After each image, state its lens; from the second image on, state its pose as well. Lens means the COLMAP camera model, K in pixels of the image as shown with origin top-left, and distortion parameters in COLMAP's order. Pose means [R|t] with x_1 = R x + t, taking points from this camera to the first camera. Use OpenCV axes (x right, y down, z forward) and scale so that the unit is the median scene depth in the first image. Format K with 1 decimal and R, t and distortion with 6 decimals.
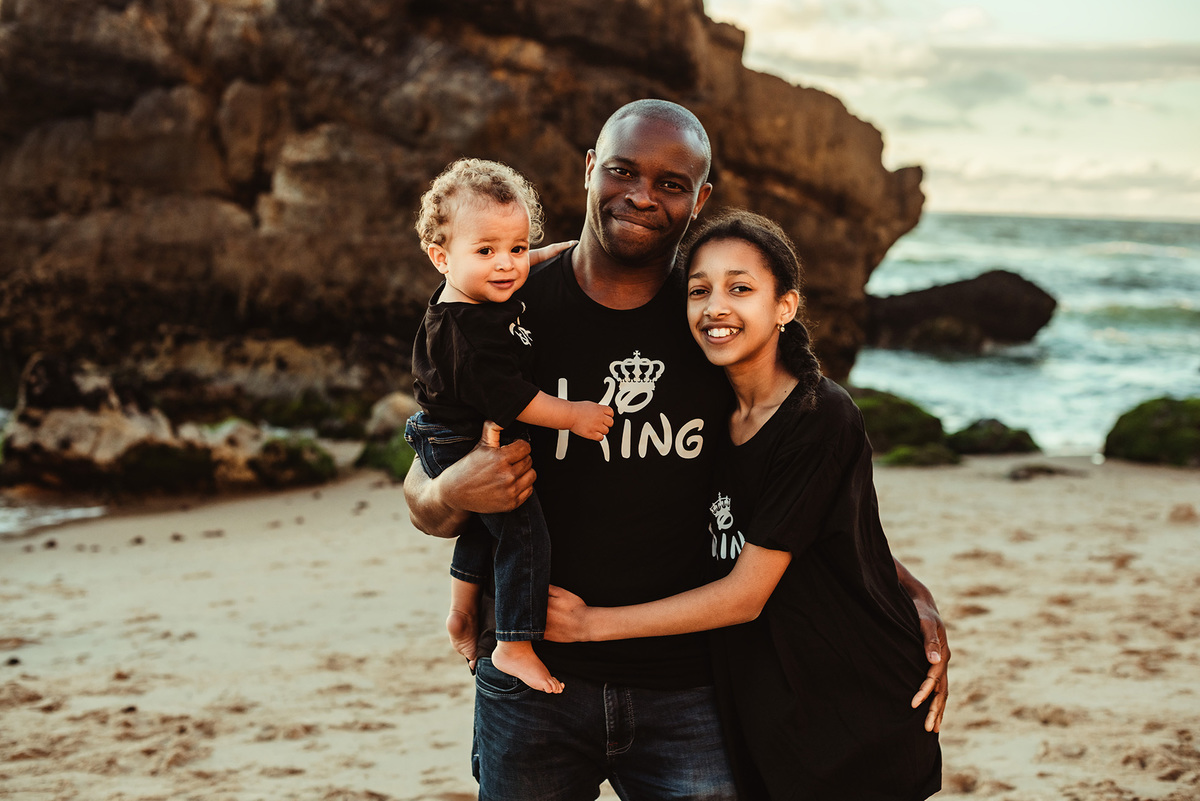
lens RADIAL K [[1768.8, 0, 600.0], [0, 1768.8, 400.5], [0, 0, 1]] dist [-0.163146, 0.202996]
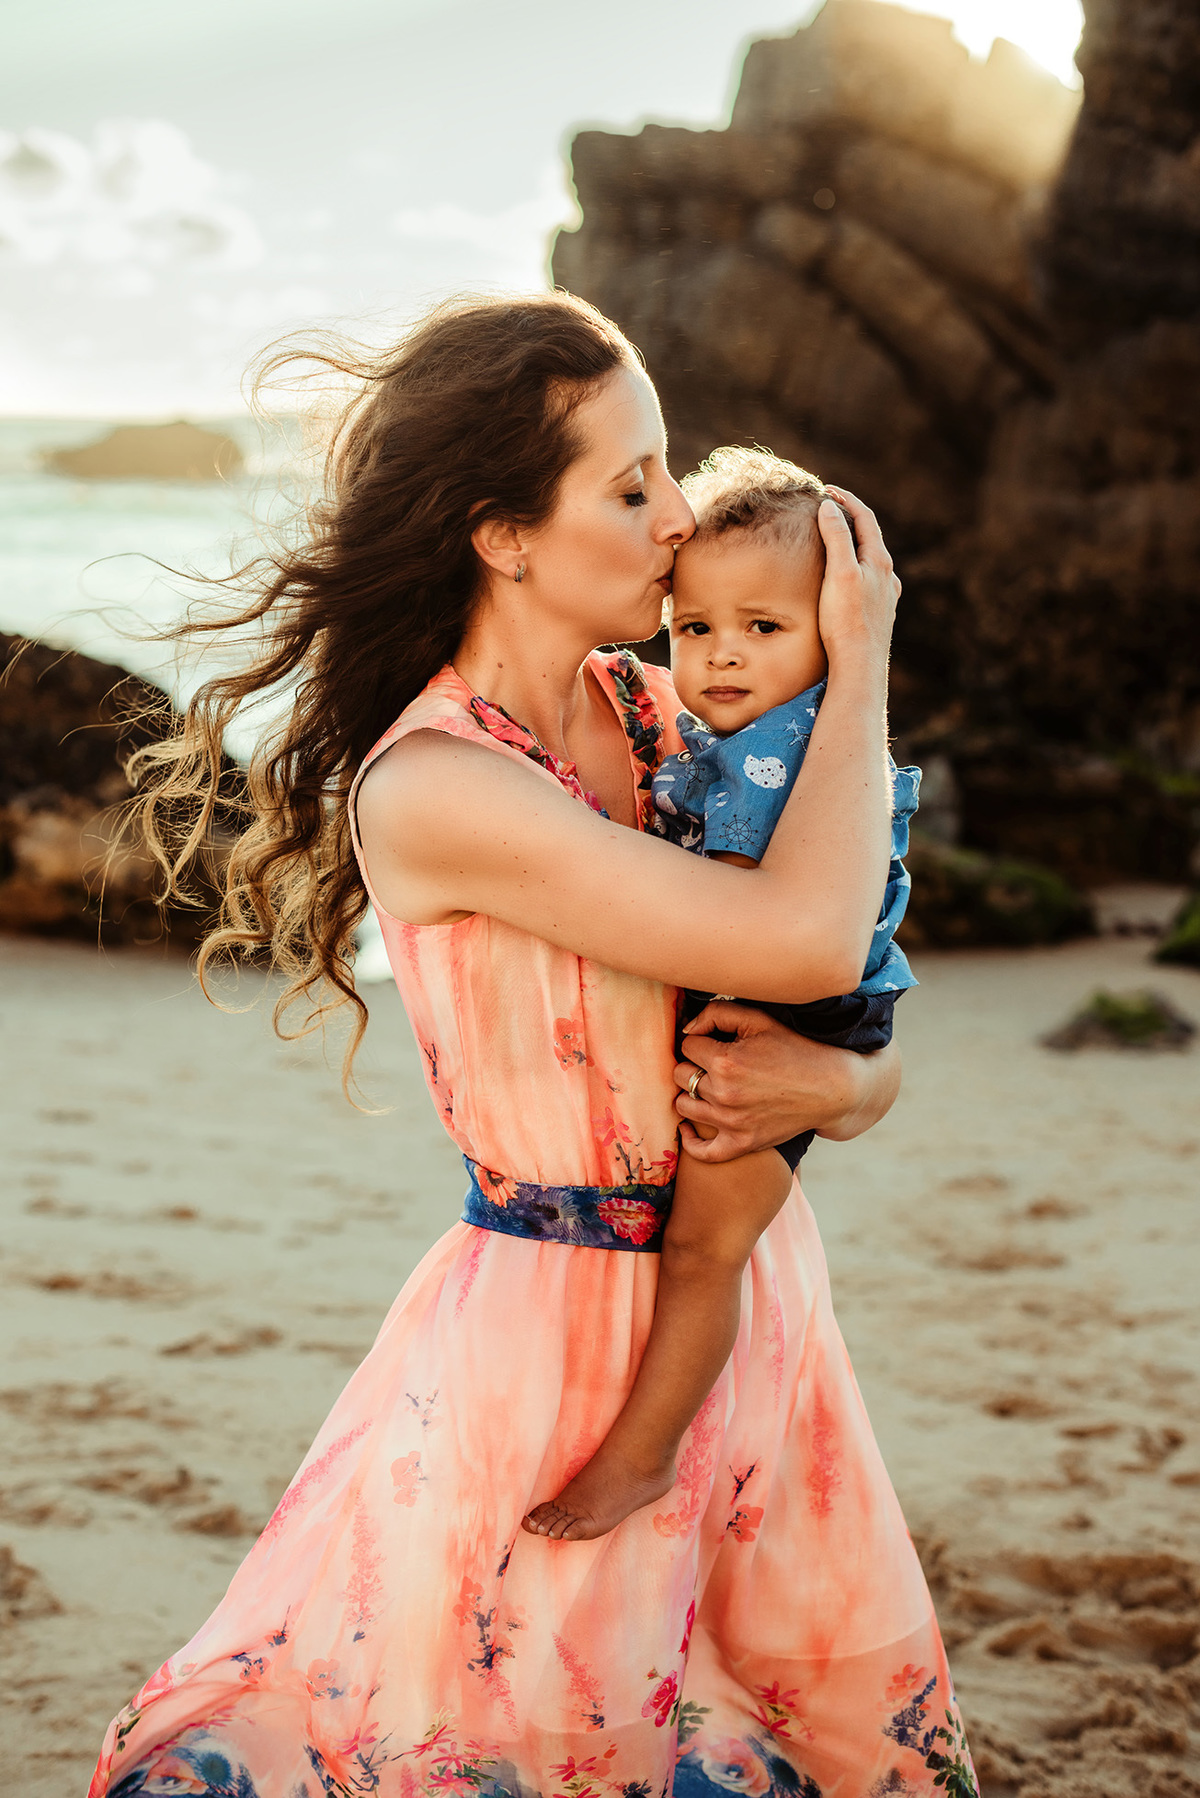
lens RADIAL K [[2650.3, 0, 600.0], [0, 2650.3, 899.0], [0, 0, 1]] dist [-0.163146, 0.202996]
pose [[0.702445, 0.109995, -0.703187, 0.252147], [-0.078990, 0.993931, 0.076568, -0.017485], [0.707341, 0.001760, 0.706870, 0.210665]]
